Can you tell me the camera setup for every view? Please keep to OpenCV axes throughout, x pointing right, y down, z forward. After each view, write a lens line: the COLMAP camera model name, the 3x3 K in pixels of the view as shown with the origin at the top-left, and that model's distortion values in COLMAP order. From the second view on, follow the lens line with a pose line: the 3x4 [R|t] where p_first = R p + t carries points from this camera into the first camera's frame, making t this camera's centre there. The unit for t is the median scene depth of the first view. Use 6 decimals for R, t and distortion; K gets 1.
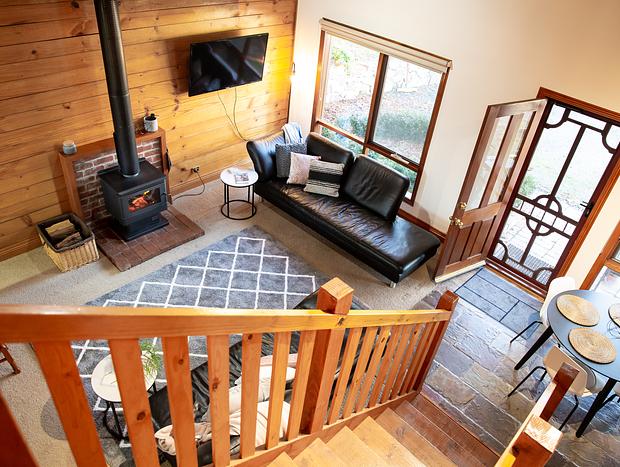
lens RADIAL K [[477.0, 0, 310.0], [0, 477.0, 233.5], [0, 0, 1]] dist [-0.109713, 0.083108]
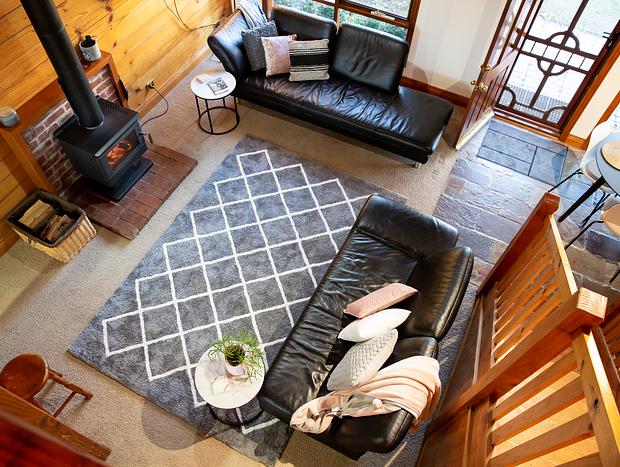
lens RADIAL K [[477.0, 0, 310.0], [0, 477.0, 233.5], [0, 0, 1]] dist [-0.109713, 0.083108]
pose [[0.949354, -0.290447, 0.119863, -0.175057], [0.231904, 0.905090, 0.356416, -0.147961], [-0.212007, -0.310568, 0.926607, 0.124890]]
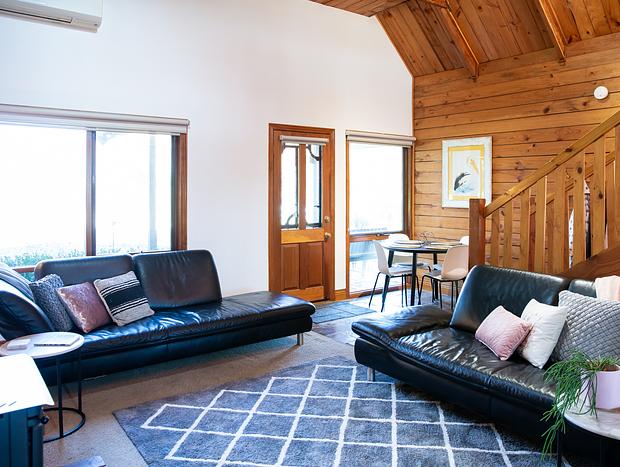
lens RADIAL K [[494.8, 0, 313.4], [0, 494.8, 194.4], [0, 0, 1]] dist [-0.114372, 0.091425]
pose [[0.149316, -0.112261, 0.982396, -0.618200], [0.602200, 0.798345, -0.000301, -0.082022], [-0.784258, 0.591644, 0.186809, 0.641551]]
